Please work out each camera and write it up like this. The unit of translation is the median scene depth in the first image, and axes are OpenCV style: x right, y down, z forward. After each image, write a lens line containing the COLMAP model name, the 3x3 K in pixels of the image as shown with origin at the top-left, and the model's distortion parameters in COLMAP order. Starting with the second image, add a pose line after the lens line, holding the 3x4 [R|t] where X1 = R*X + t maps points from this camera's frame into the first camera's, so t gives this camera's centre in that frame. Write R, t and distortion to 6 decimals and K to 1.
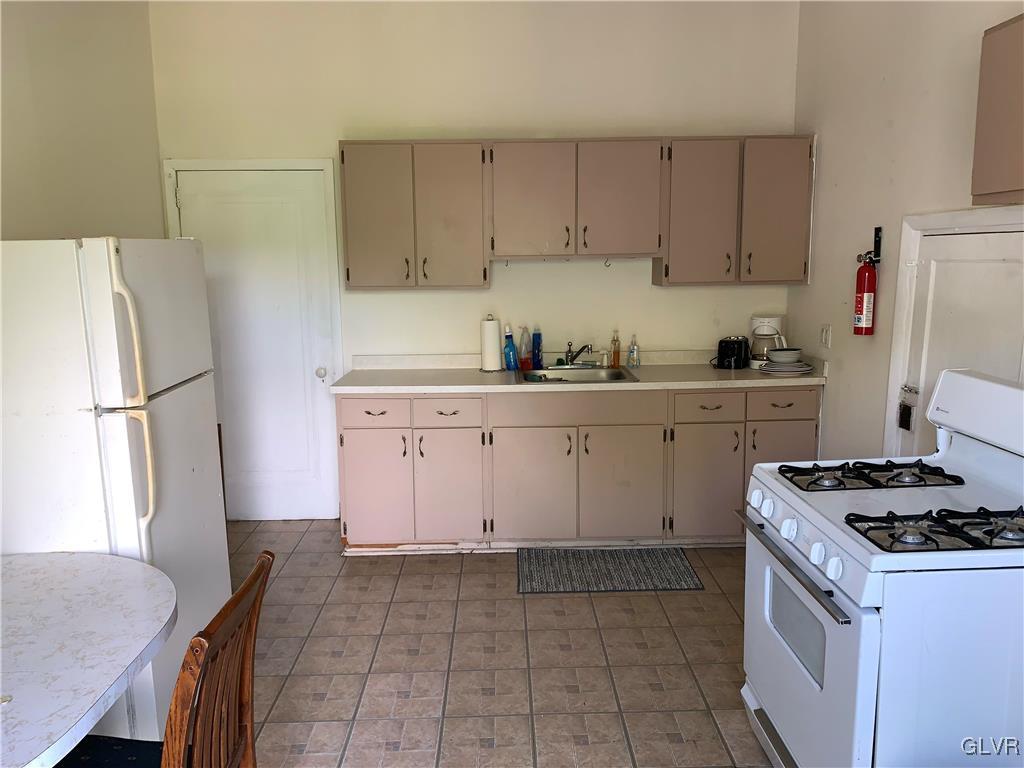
lens RADIAL K [[772.1, 0, 514.0], [0, 772.1, 389.8], [0, 0, 1]] dist [0.138082, -0.297827]
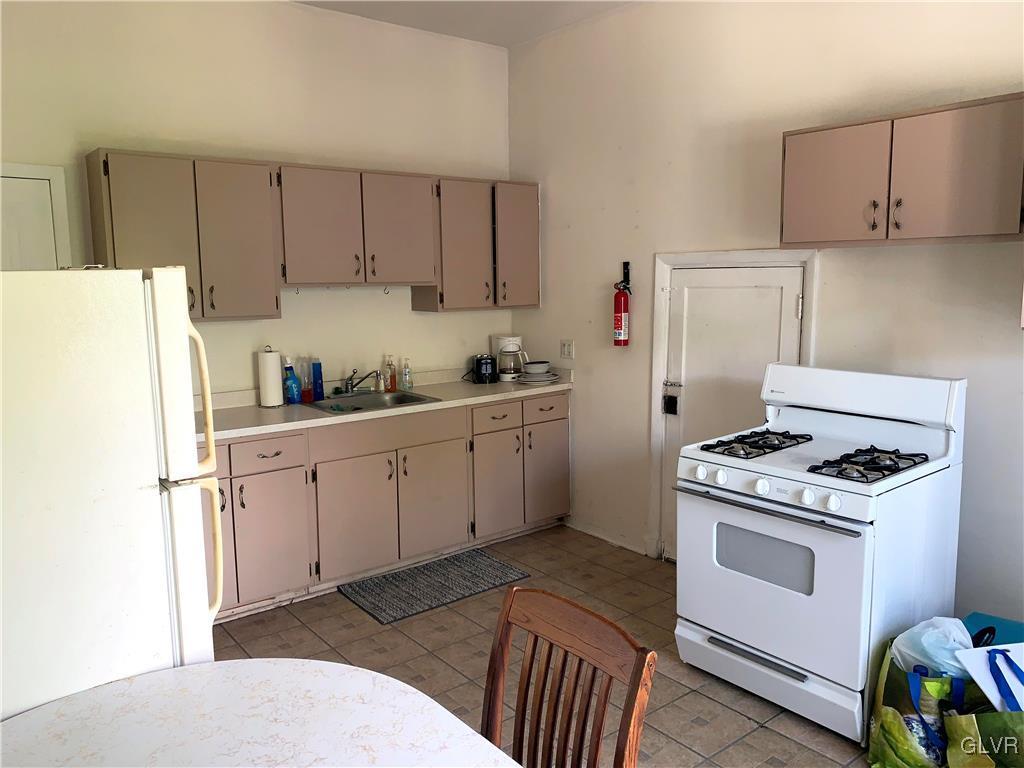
lens RADIAL K [[772.1, 0, 514.0], [0, 772.1, 389.8], [0, 0, 1]] dist [0.138082, -0.297827]
pose [[0.796106, -0.086992, 0.598873, -0.389176], [0.105169, 0.994444, 0.004647, -0.019633], [-0.595949, 0.059283, 0.800831, 0.082345]]
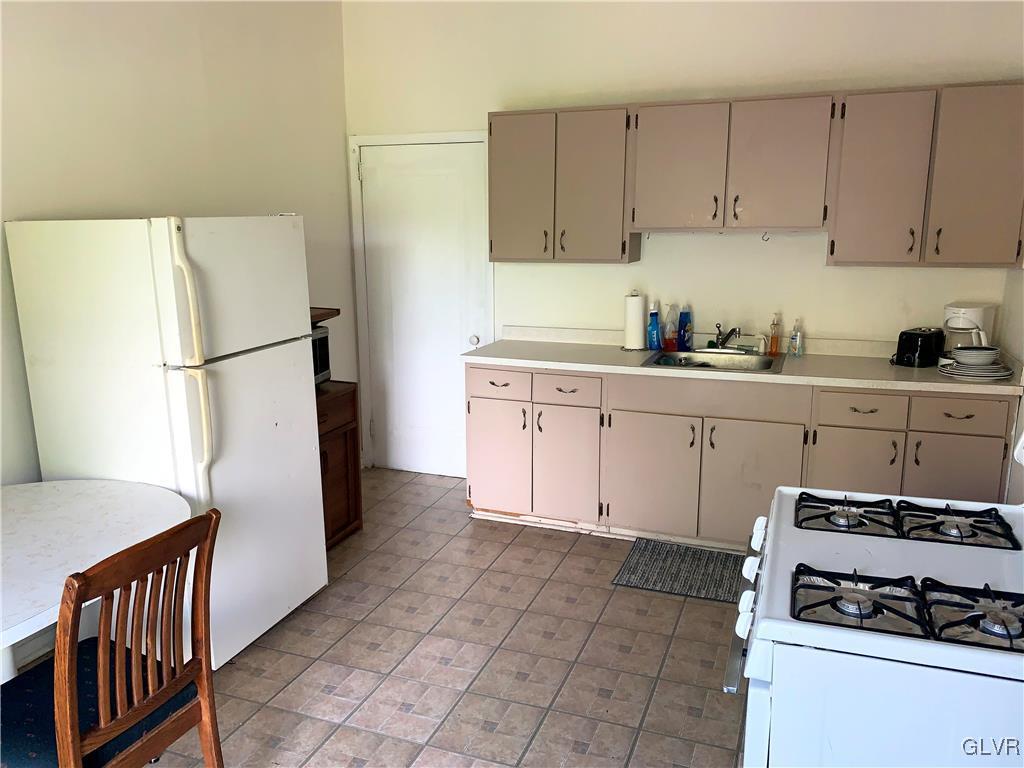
lens RADIAL K [[779.2, 0, 515.6], [0, 779.2, 386.7], [0, 0, 1]] dist [0.108216, -0.189774]
pose [[0.928269, 0.085310, -0.361992, 0.204181], [-0.069002, 0.995943, 0.057766, -0.026167], [0.365452, -0.028644, 0.930389, 0.055143]]
